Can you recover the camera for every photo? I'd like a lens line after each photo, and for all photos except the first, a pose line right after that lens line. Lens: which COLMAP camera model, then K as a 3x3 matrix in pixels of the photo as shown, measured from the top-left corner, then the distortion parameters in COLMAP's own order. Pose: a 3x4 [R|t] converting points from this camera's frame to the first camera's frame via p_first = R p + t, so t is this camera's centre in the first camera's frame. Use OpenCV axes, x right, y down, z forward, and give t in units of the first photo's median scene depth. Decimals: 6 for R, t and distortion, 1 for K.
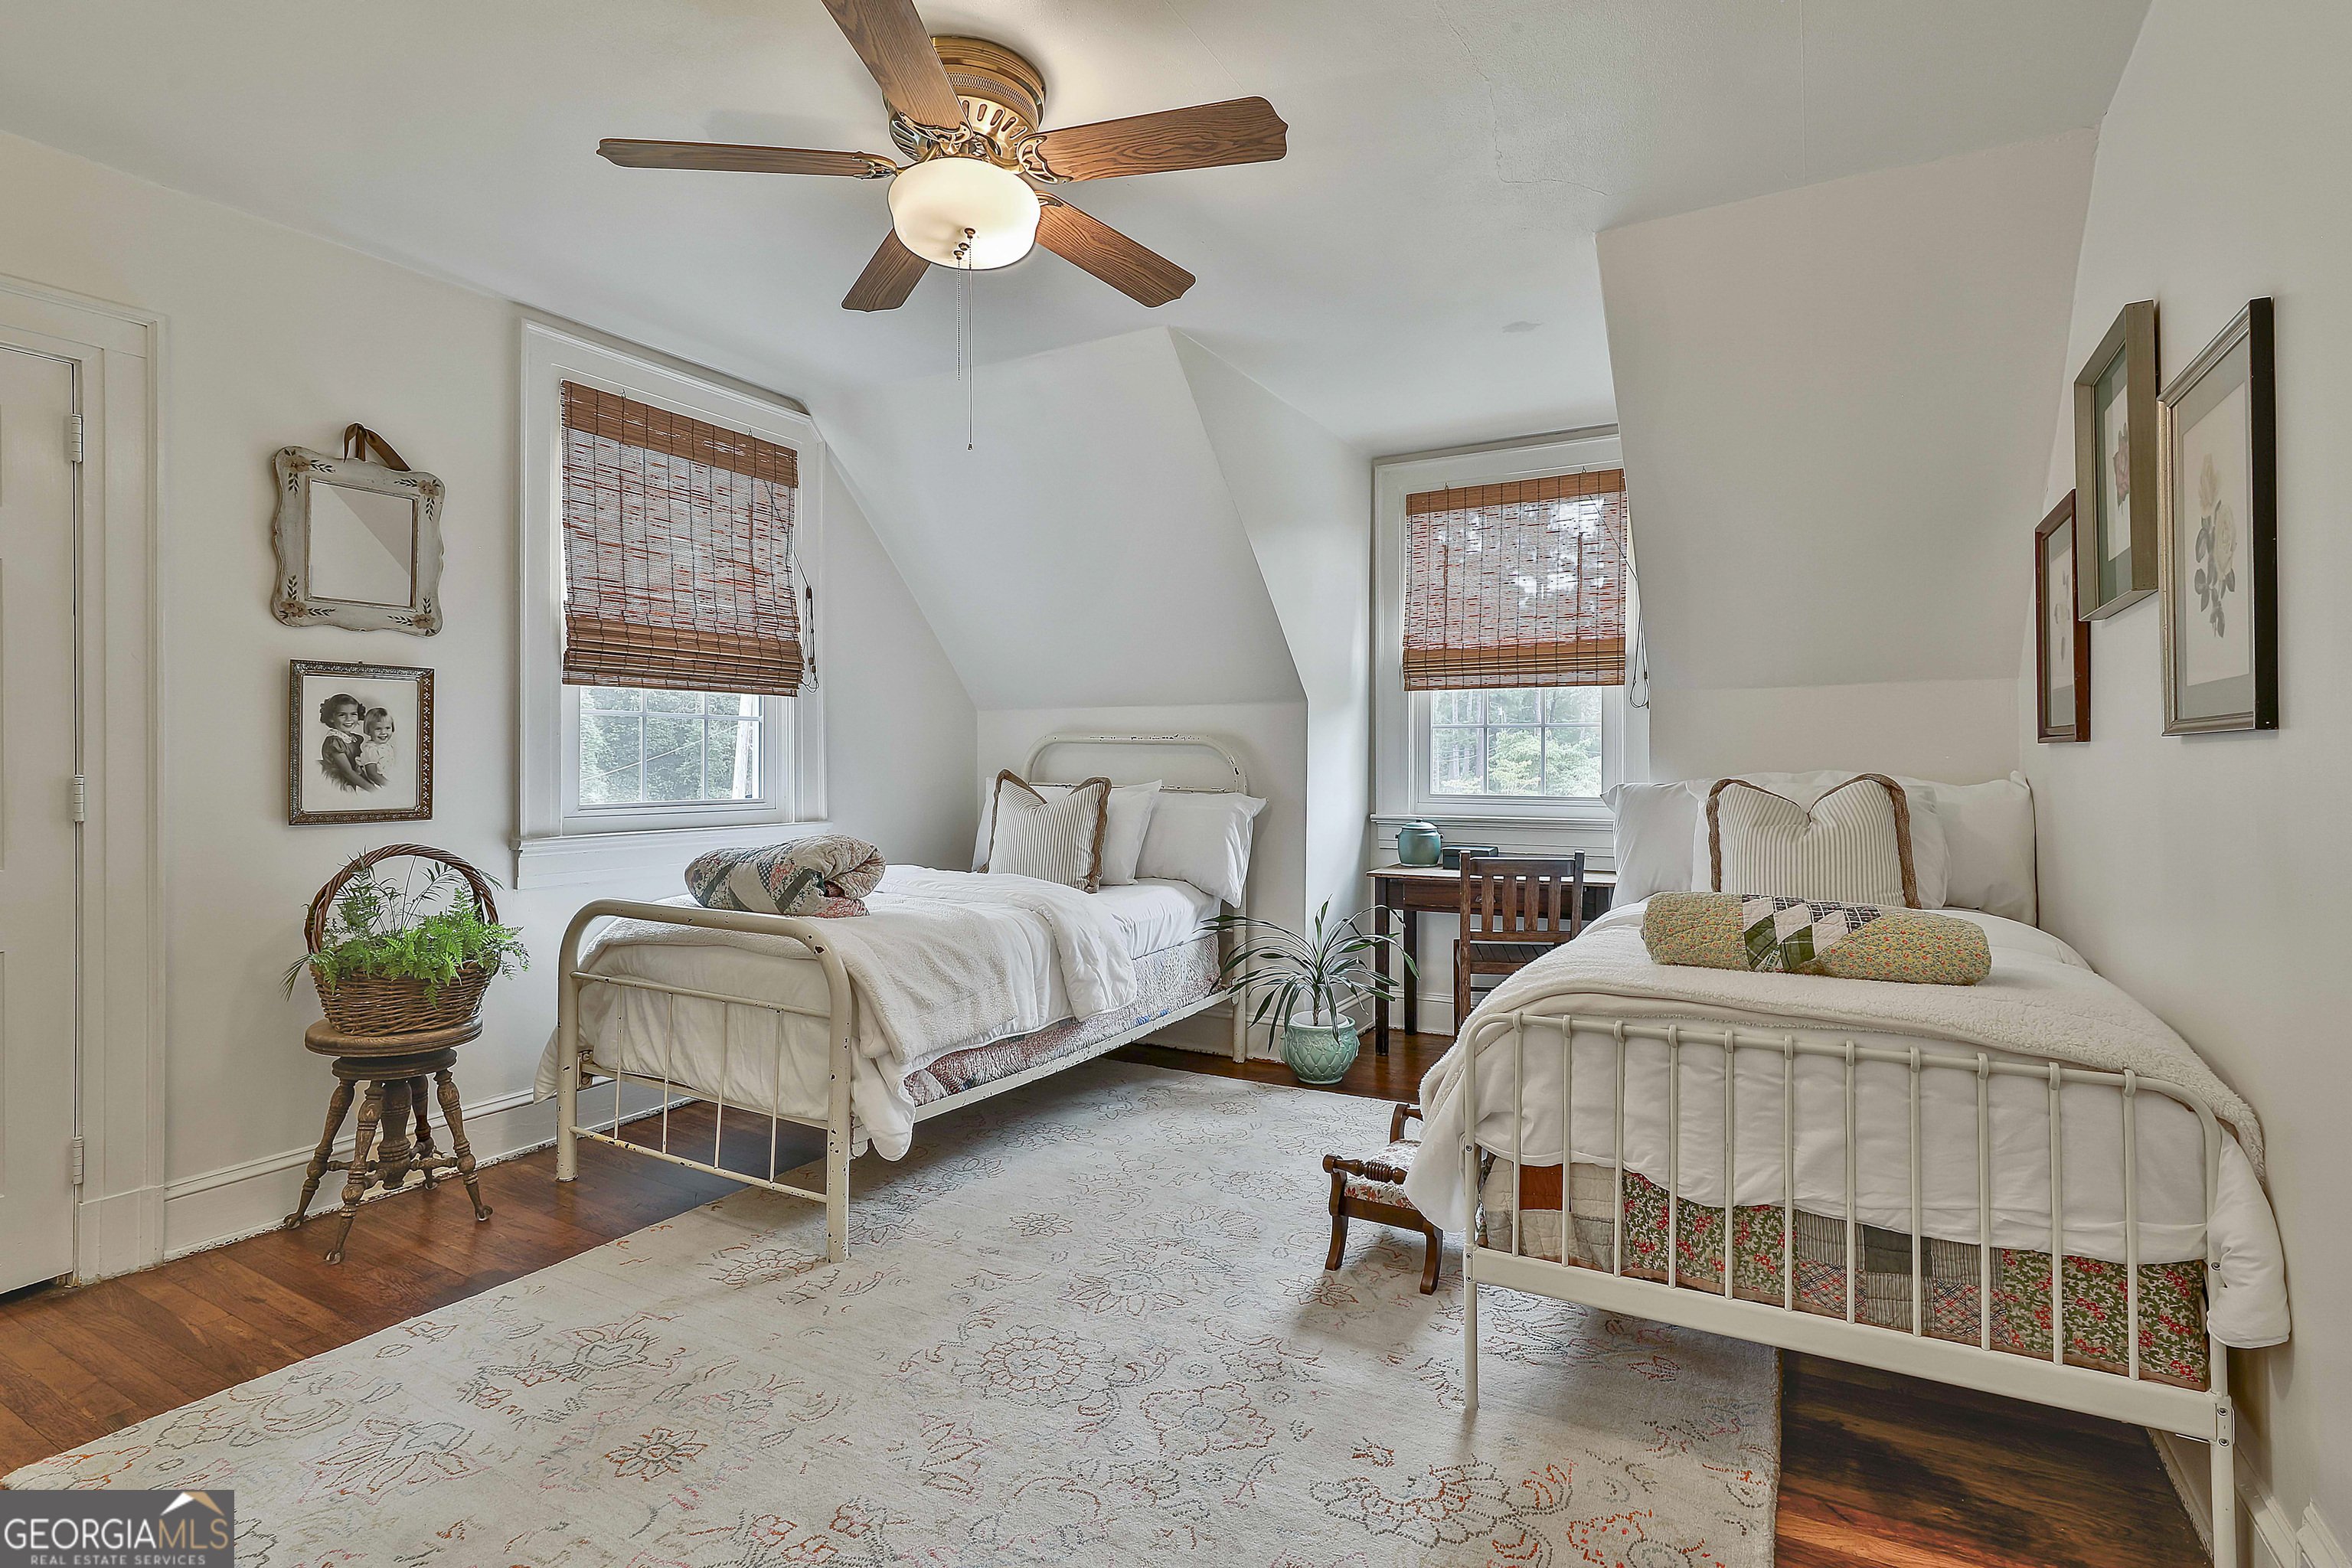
lens RADIAL K [[1136.0, 0, 1183.7], [0, 1136.0, 777.7], [0, 0, 1]] dist [-0.004307, 0.003572]
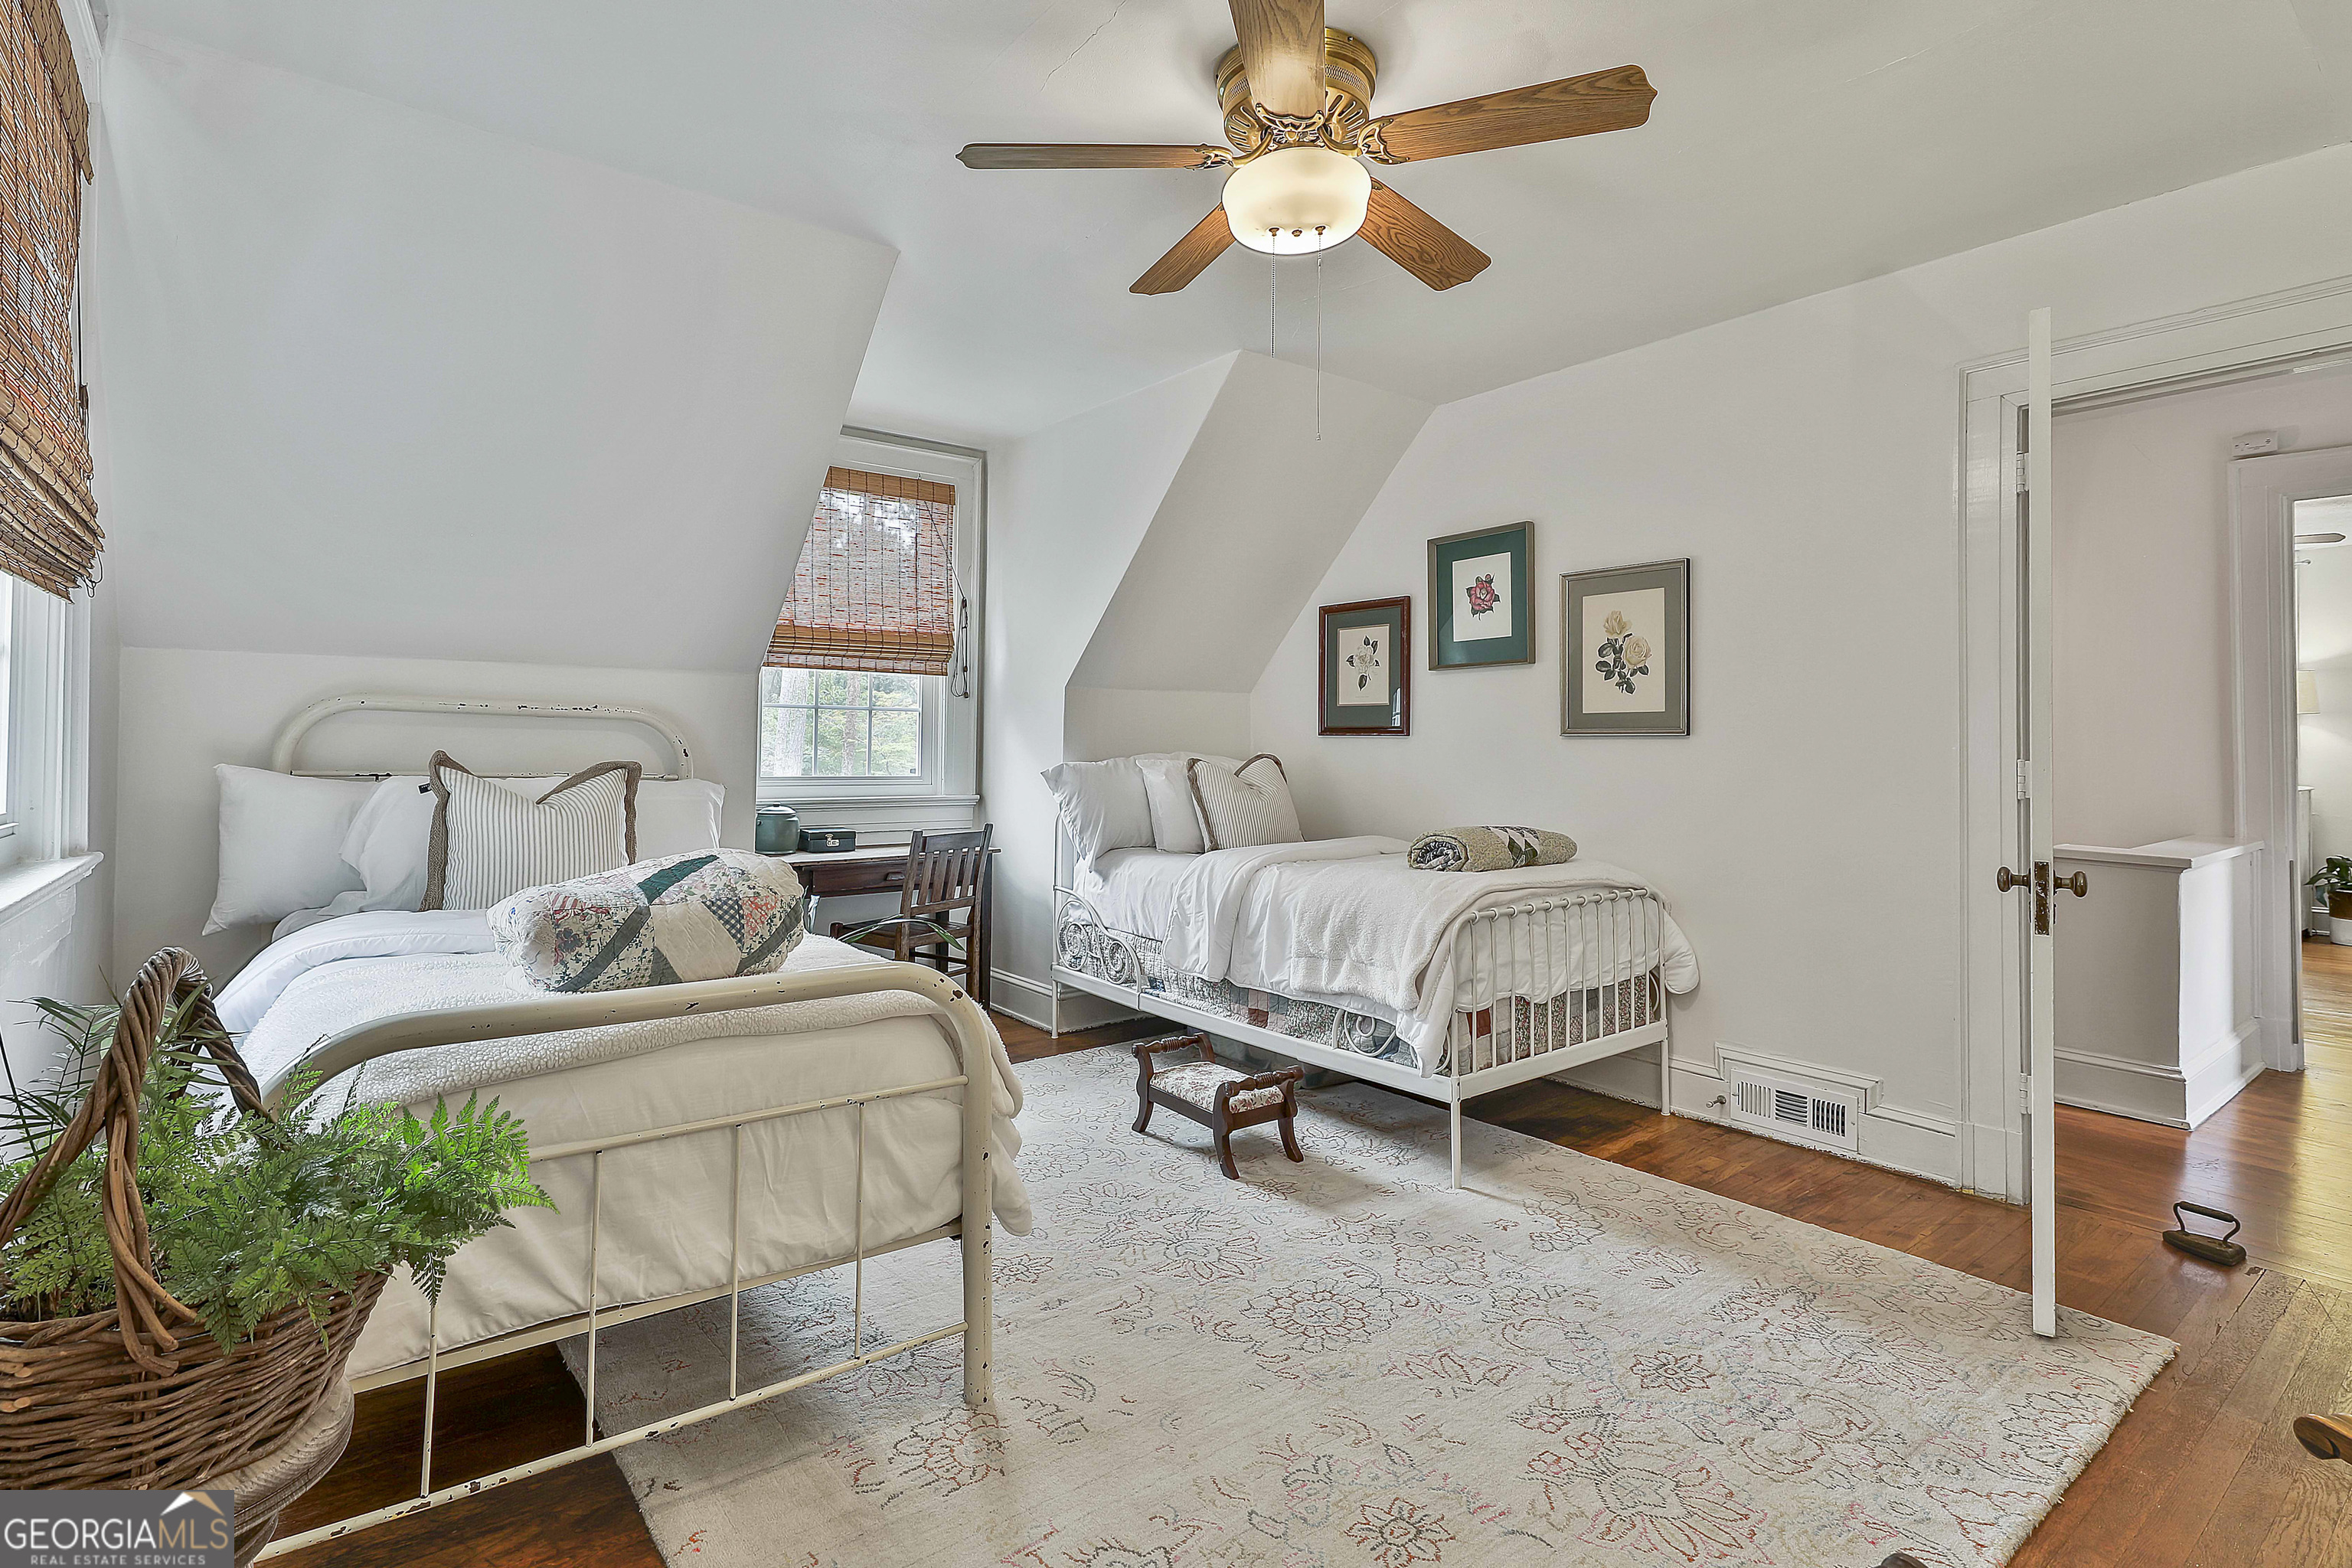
lens RADIAL K [[1136.0, 0, 1186.6], [0, 1136.0, 763.3], [0, 0, 1]] dist [-0.004307, 0.003572]
pose [[0.395164, -0.009187, 0.918565, -1.099632], [0.005336, 0.999956, 0.007705, -0.004811], [-0.918595, 0.001856, 0.395195, 0.666541]]
